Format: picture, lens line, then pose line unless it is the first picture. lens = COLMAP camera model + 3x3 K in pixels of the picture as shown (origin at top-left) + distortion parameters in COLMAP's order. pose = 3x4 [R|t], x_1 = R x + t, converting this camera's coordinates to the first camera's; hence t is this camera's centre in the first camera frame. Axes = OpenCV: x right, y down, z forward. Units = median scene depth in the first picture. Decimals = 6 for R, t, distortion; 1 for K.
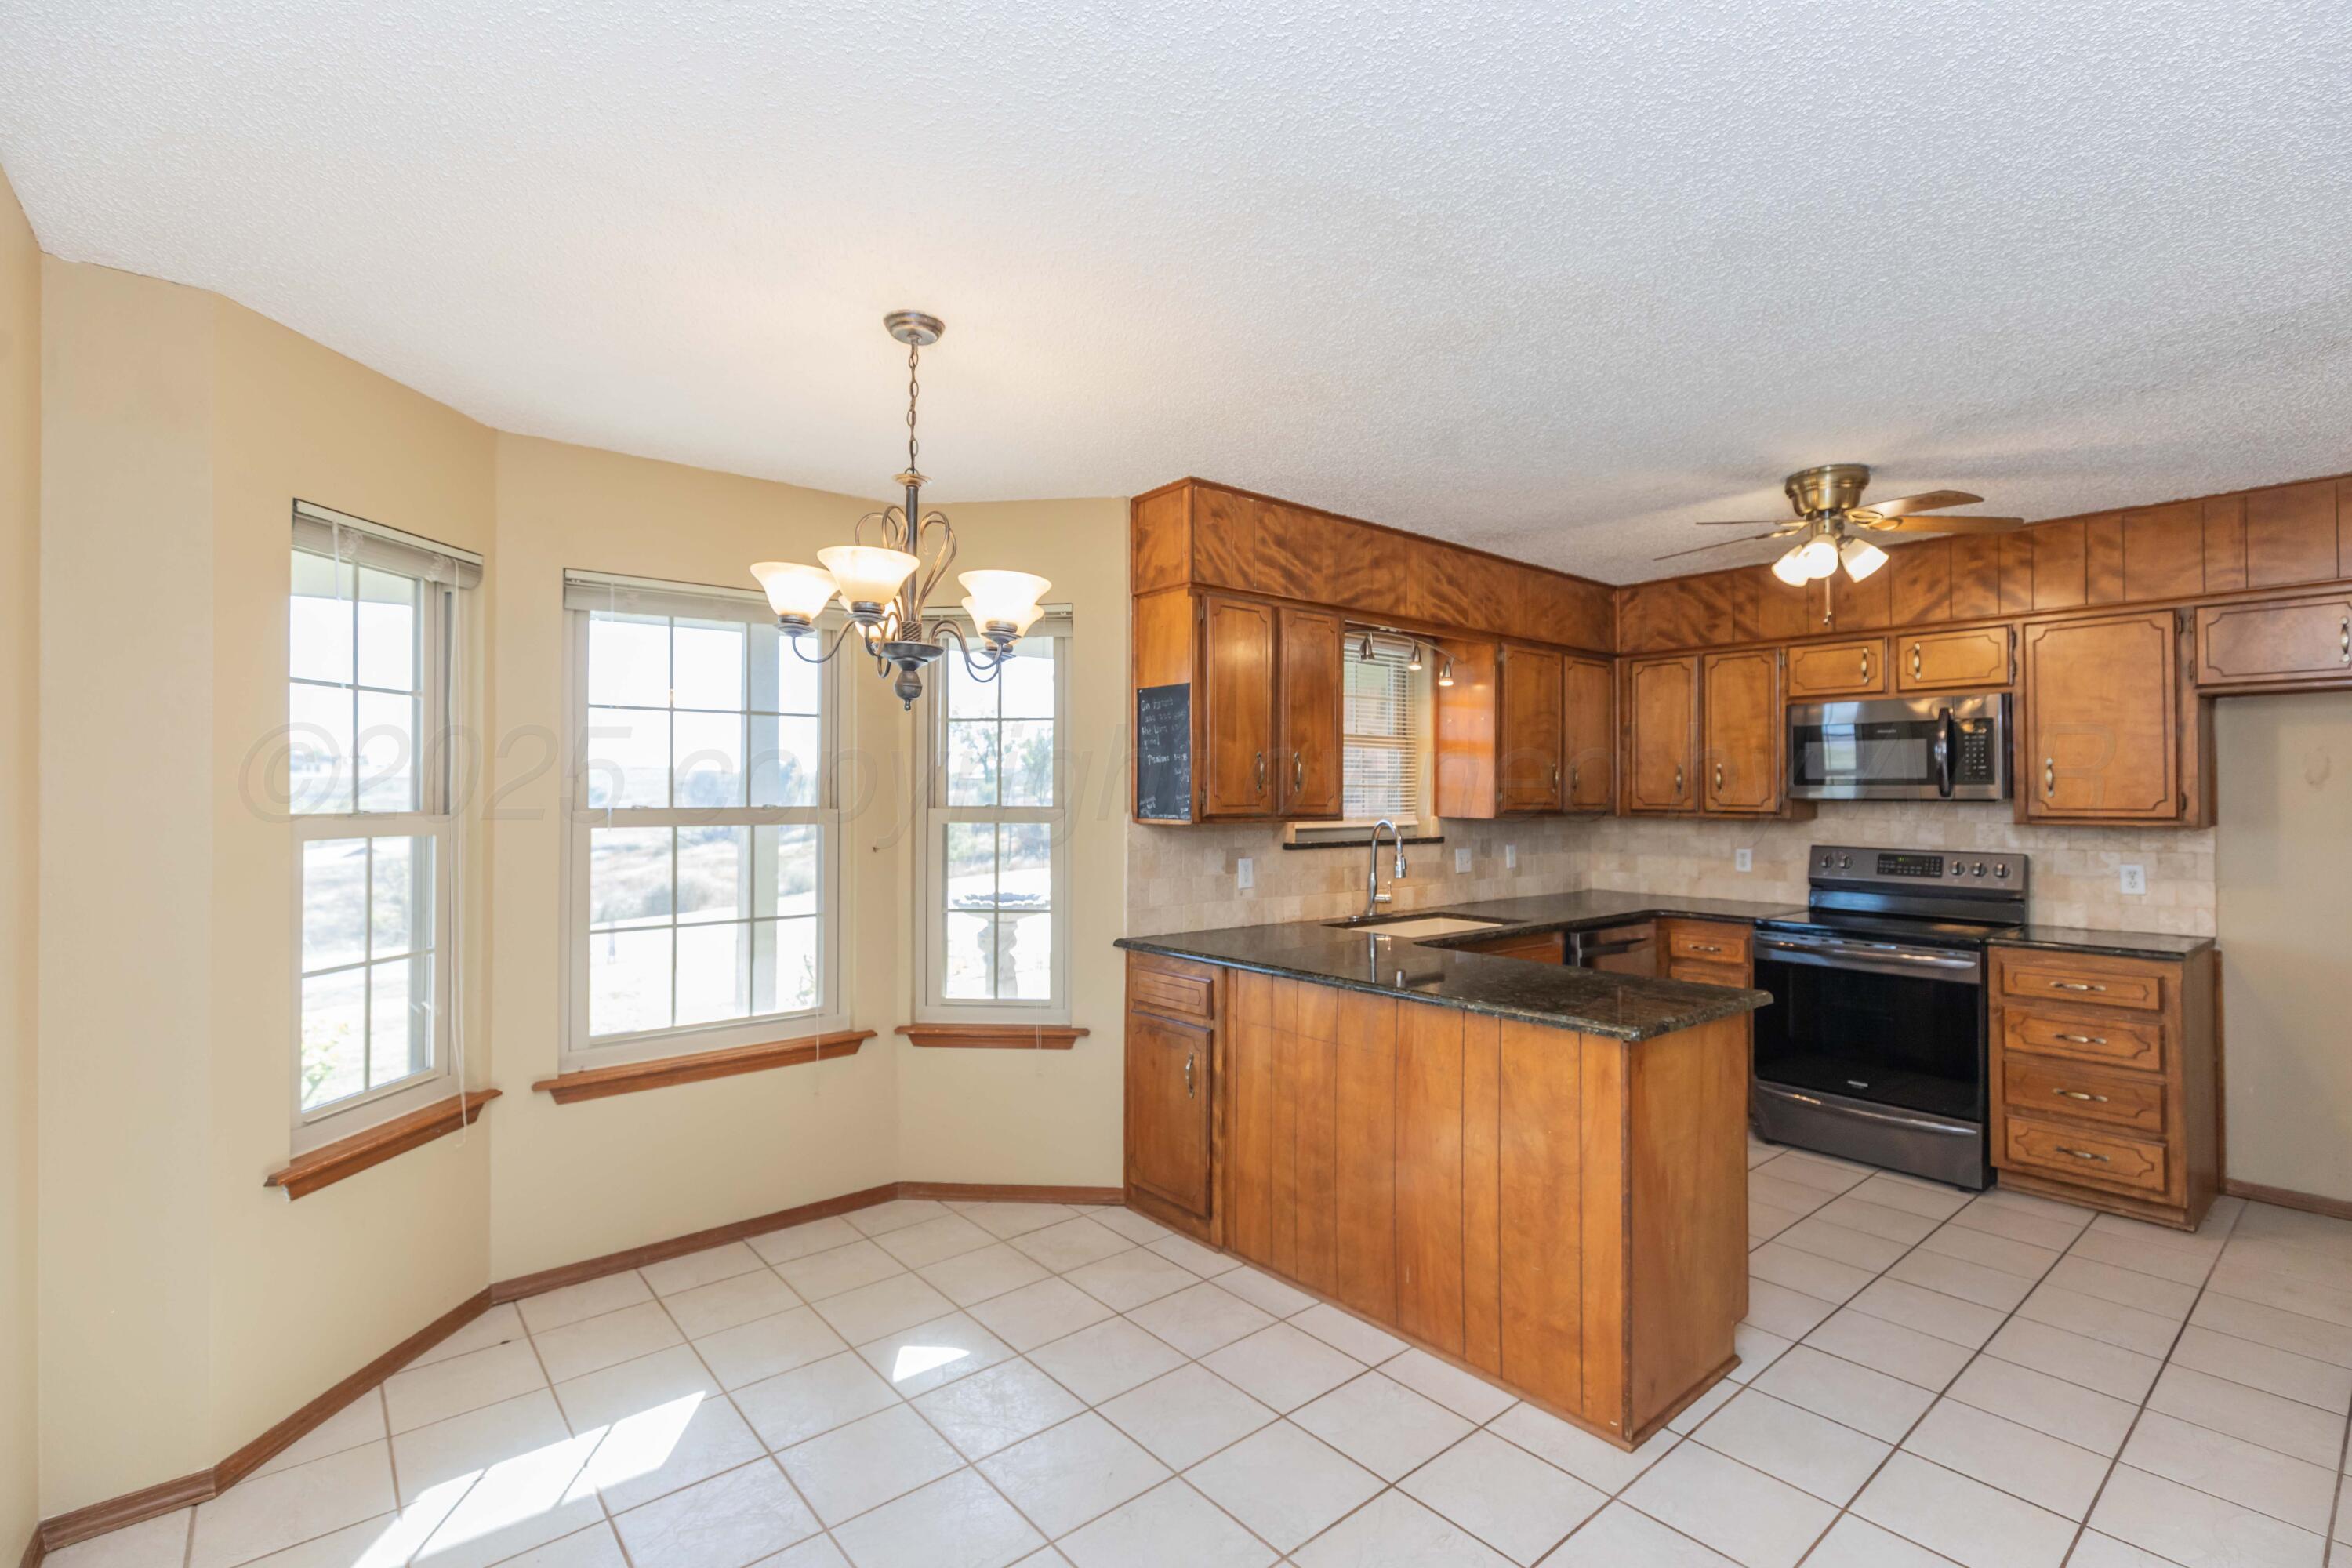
lens RADIAL K [[1063.6, 0, 1176.0], [0, 1063.6, 784.0], [0, 0, 1]] dist [-0.000662, -0.000630]
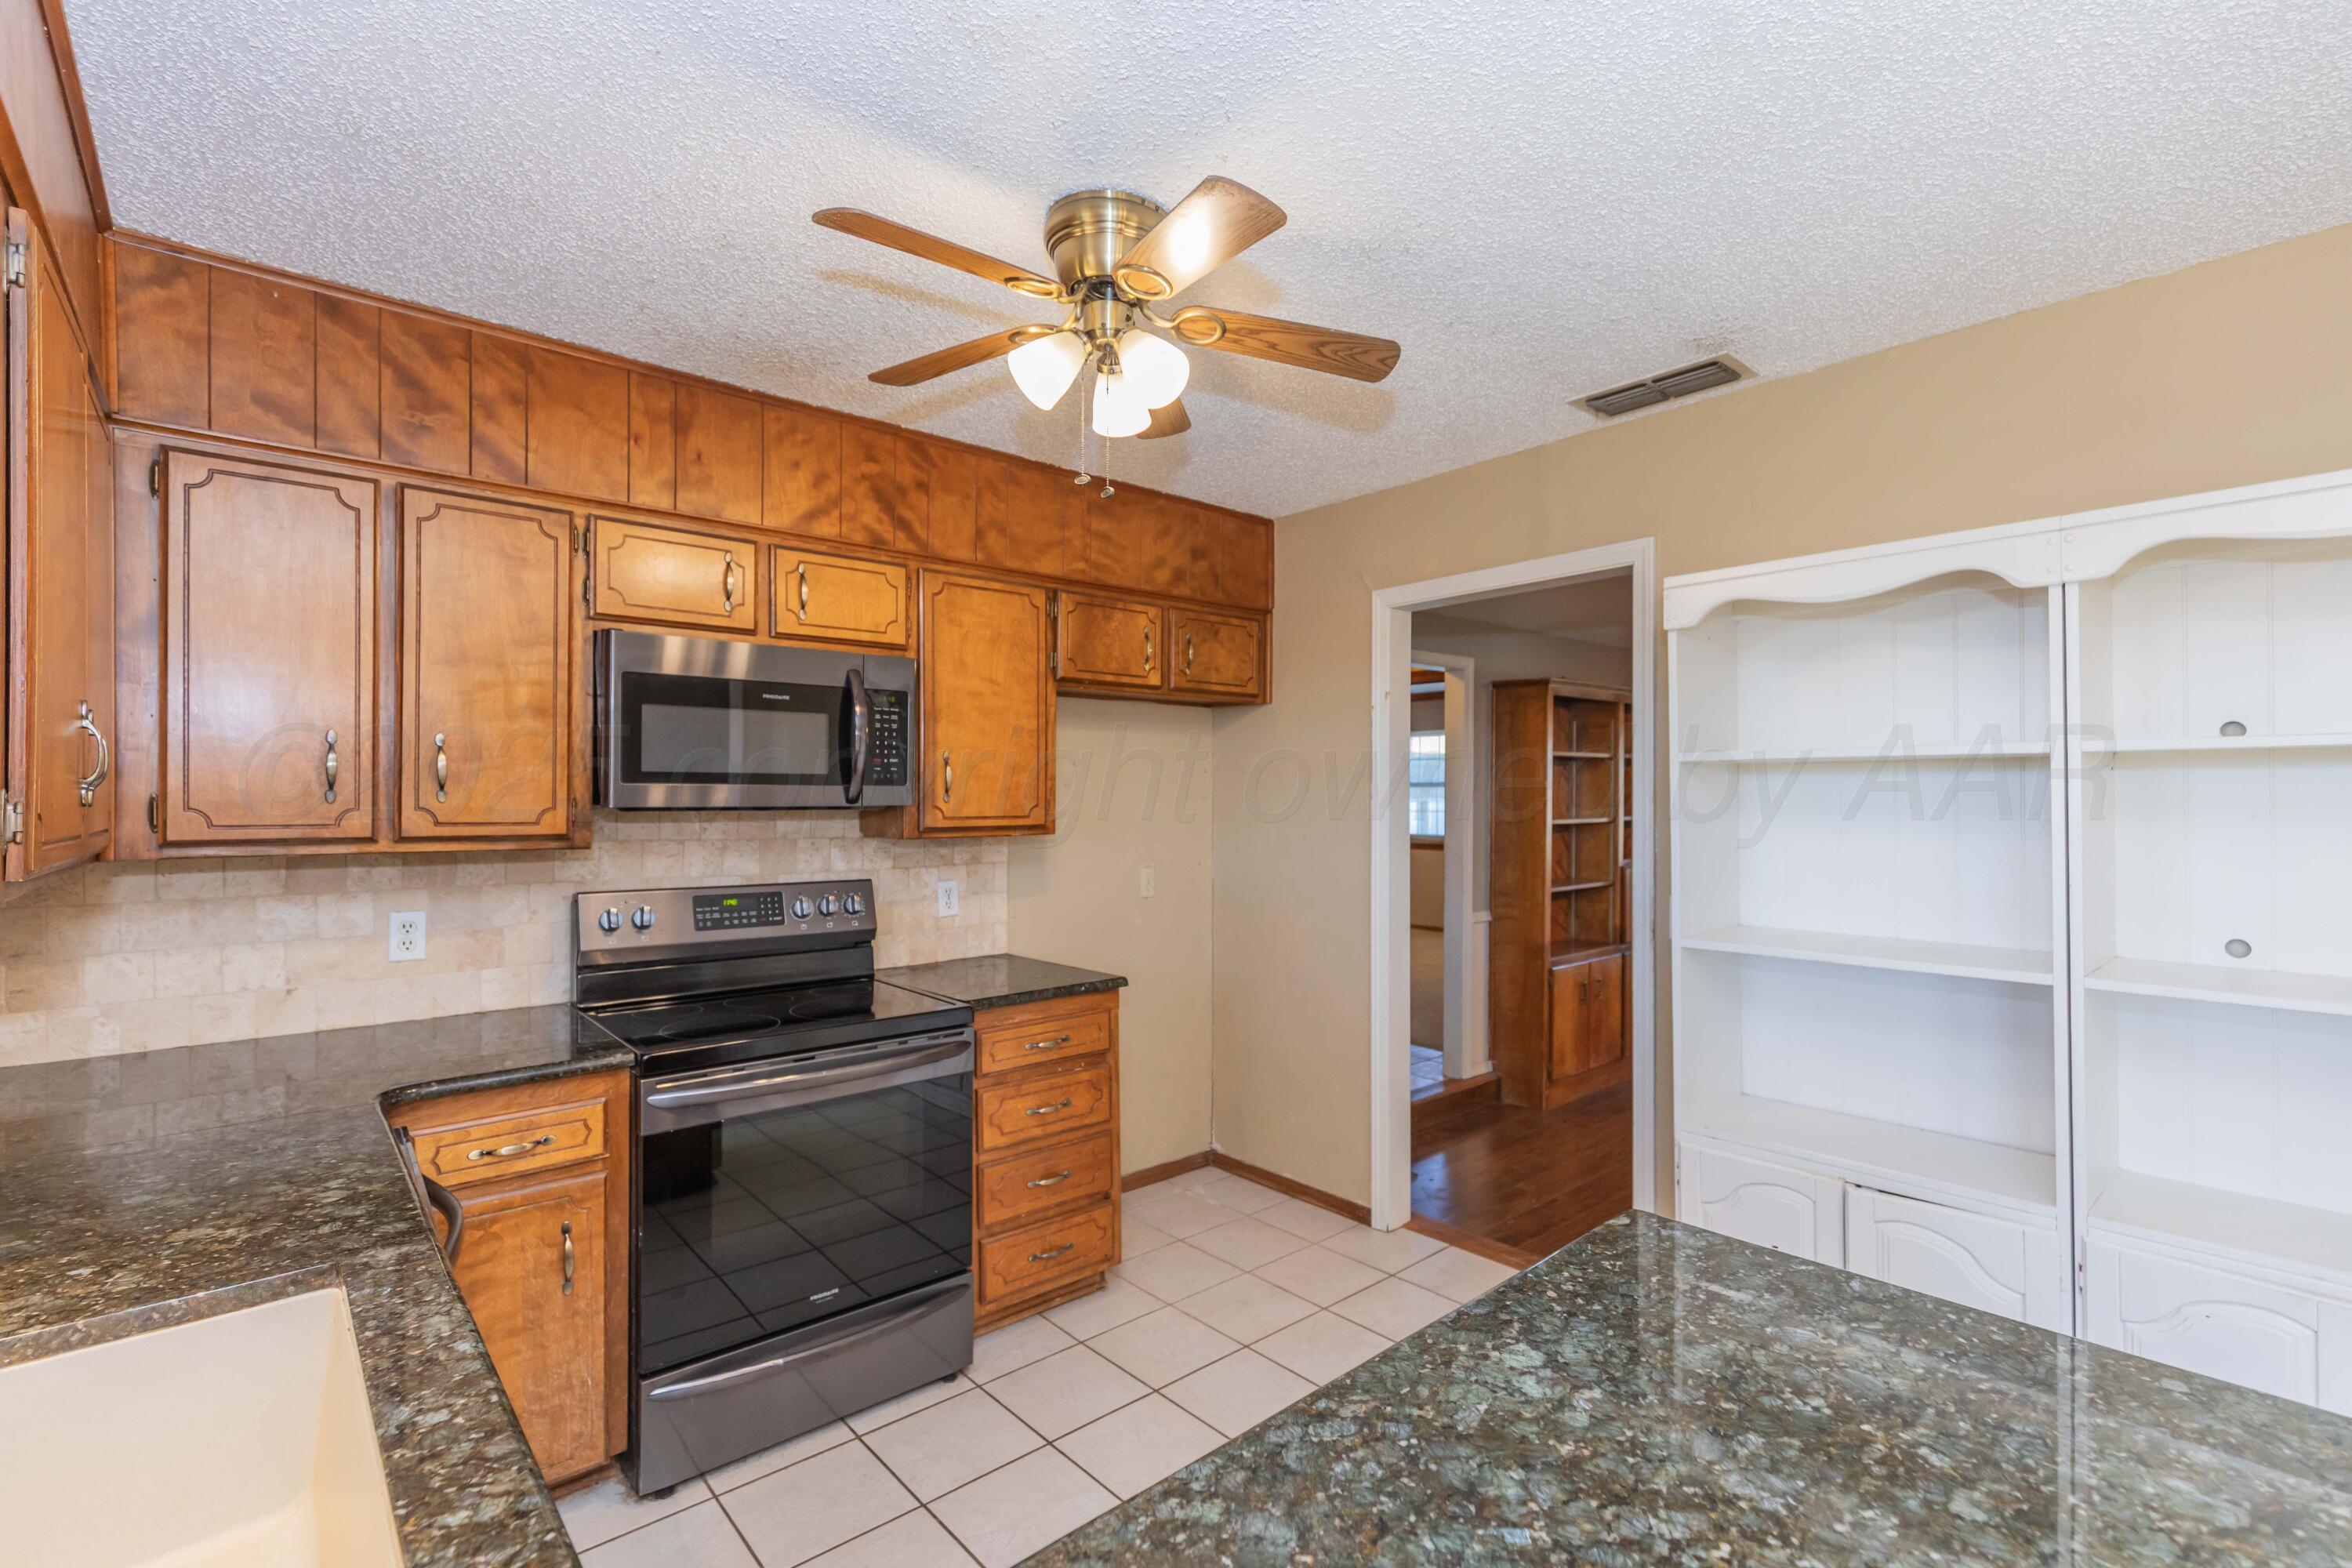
lens RADIAL K [[1055.9, 0, 1185.2], [0, 1055.9, 795.7], [0, 0, 1]] dist [0.000222, -0.000888]
pose [[-0.033389, -0.003019, 0.999438, 0.055045], [-0.010321, 0.999943, 0.002676, 0.003600], [-0.999389, -0.010226, -0.033418, 0.822189]]
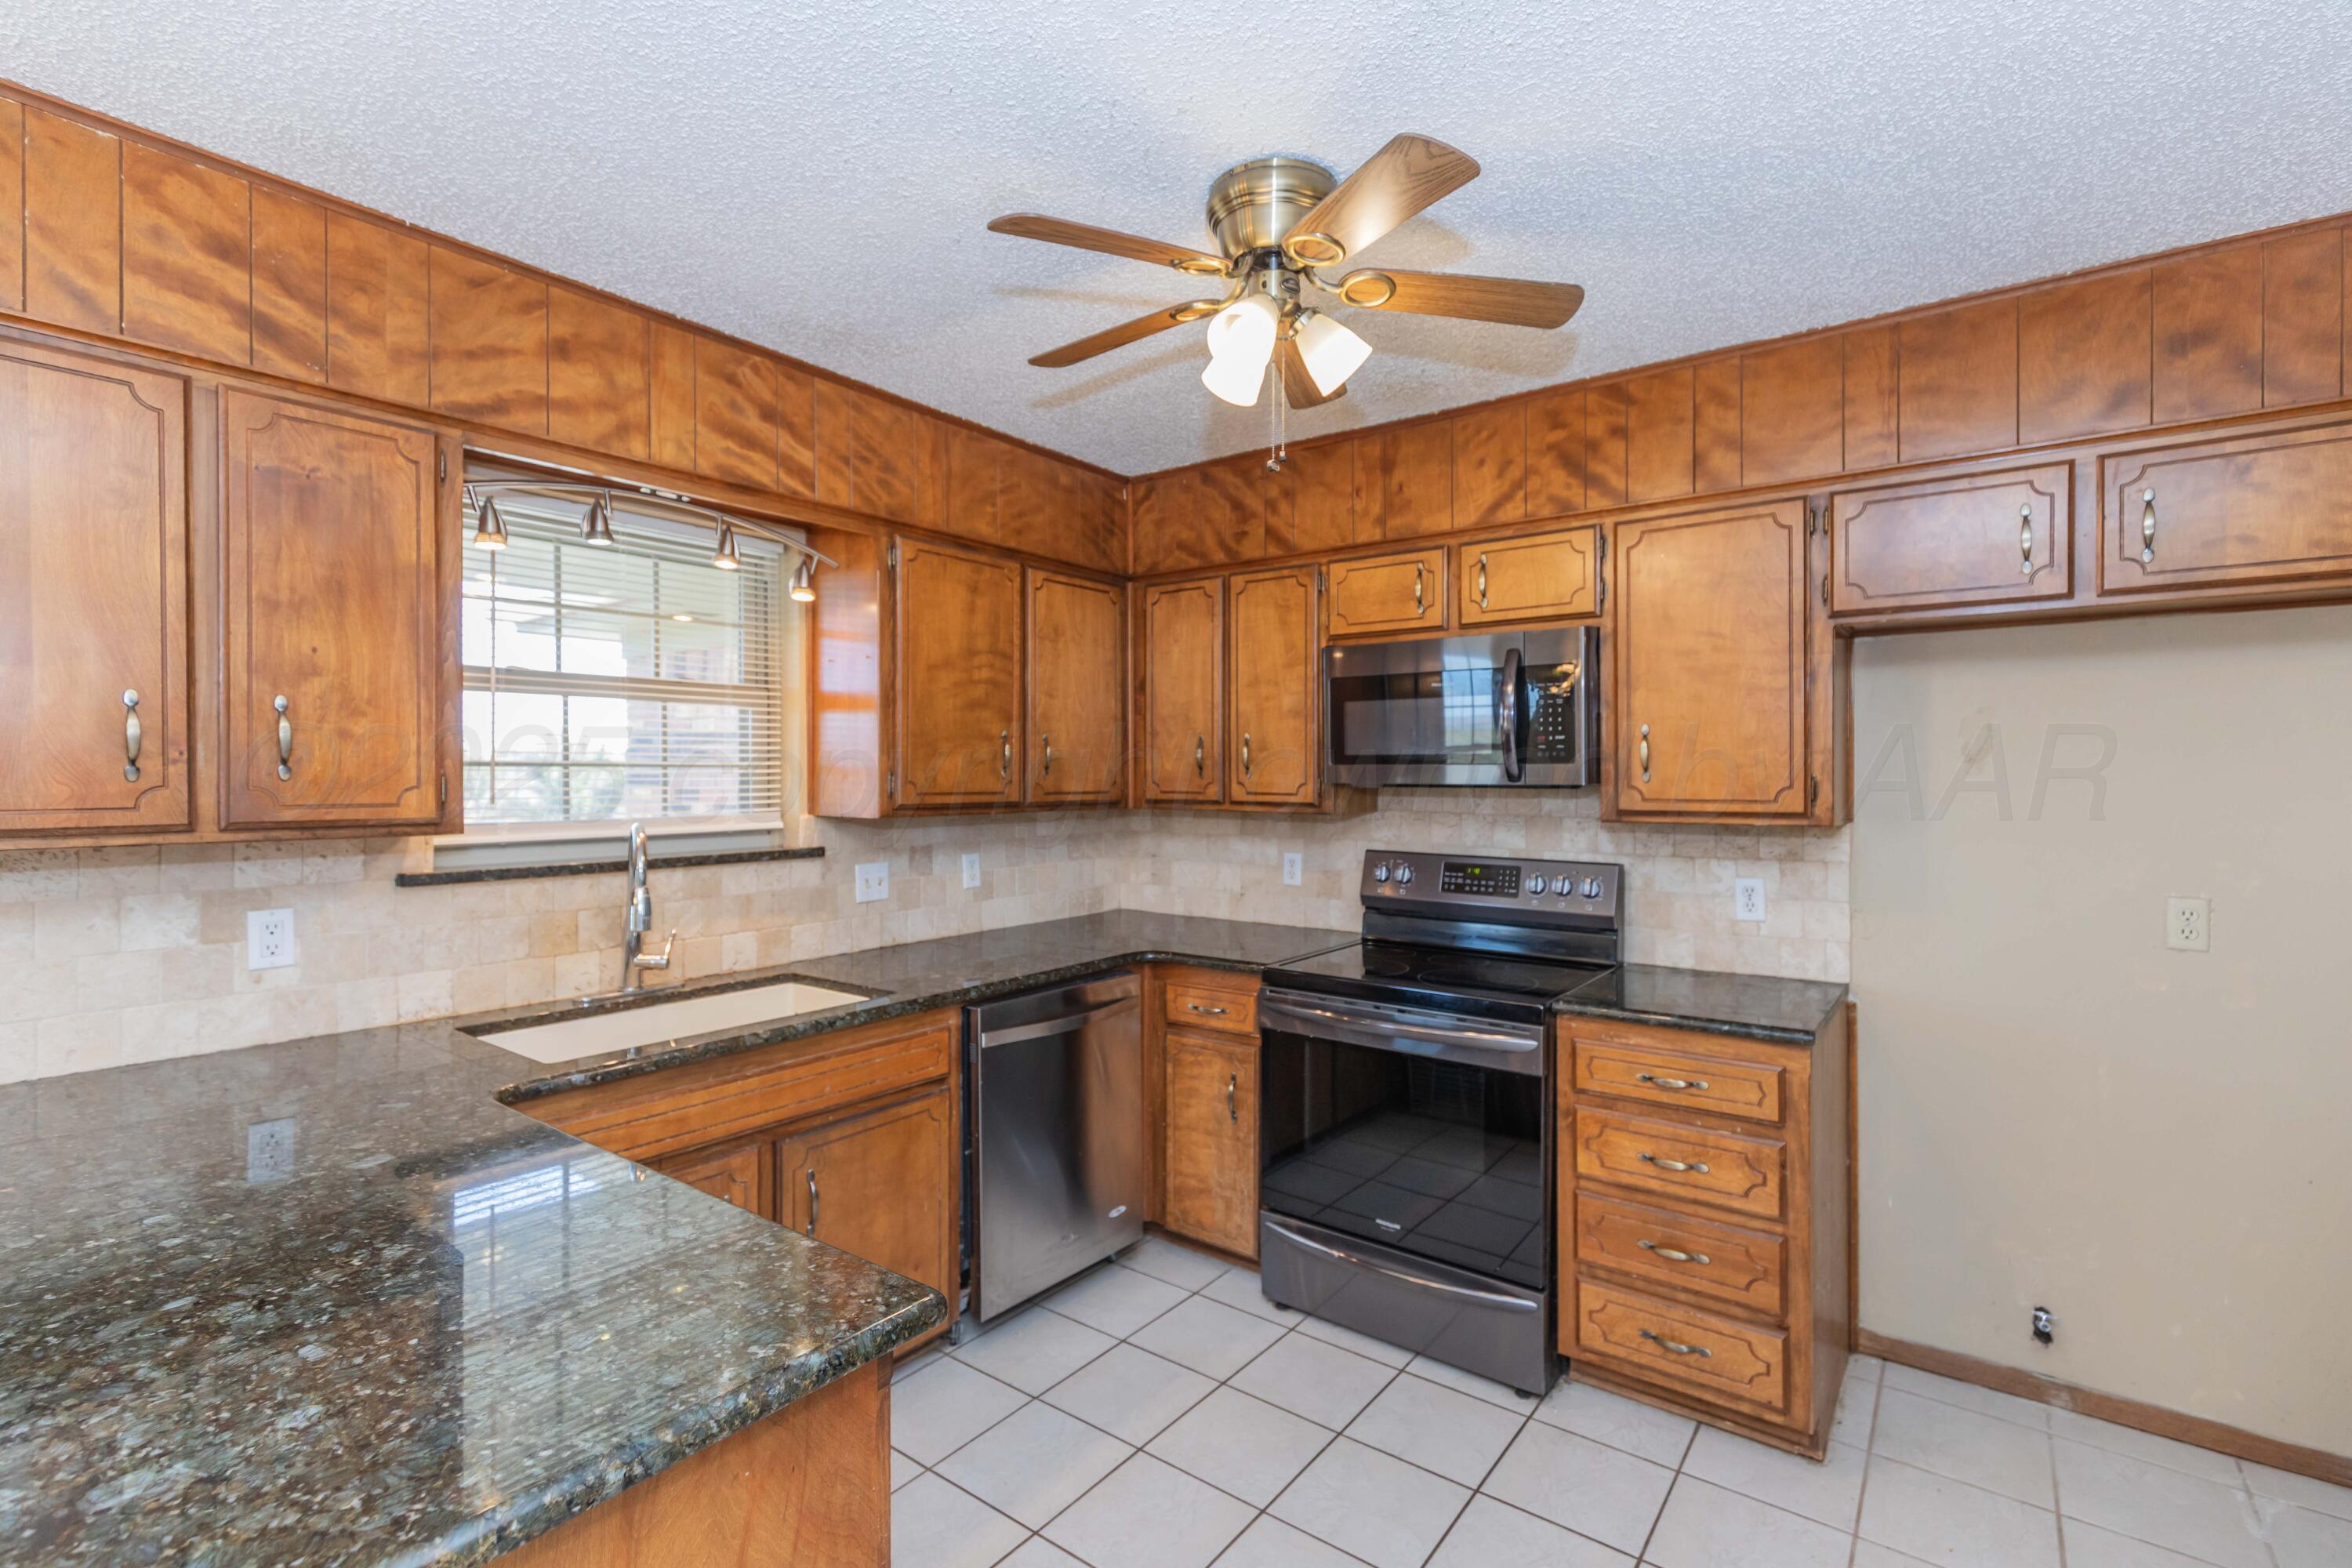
lens RADIAL K [[1051.5, 0, 1202.0], [0, 1051.5, 782.4], [0, 0, 1]] dist [0.000713, -0.000371]
pose [[0.970807, -0.004057, 0.239827, 0.377832], [-0.000148, 0.999847, 0.017513, 0.000849], [-0.239861, -0.017038, 0.970658, 0.408382]]
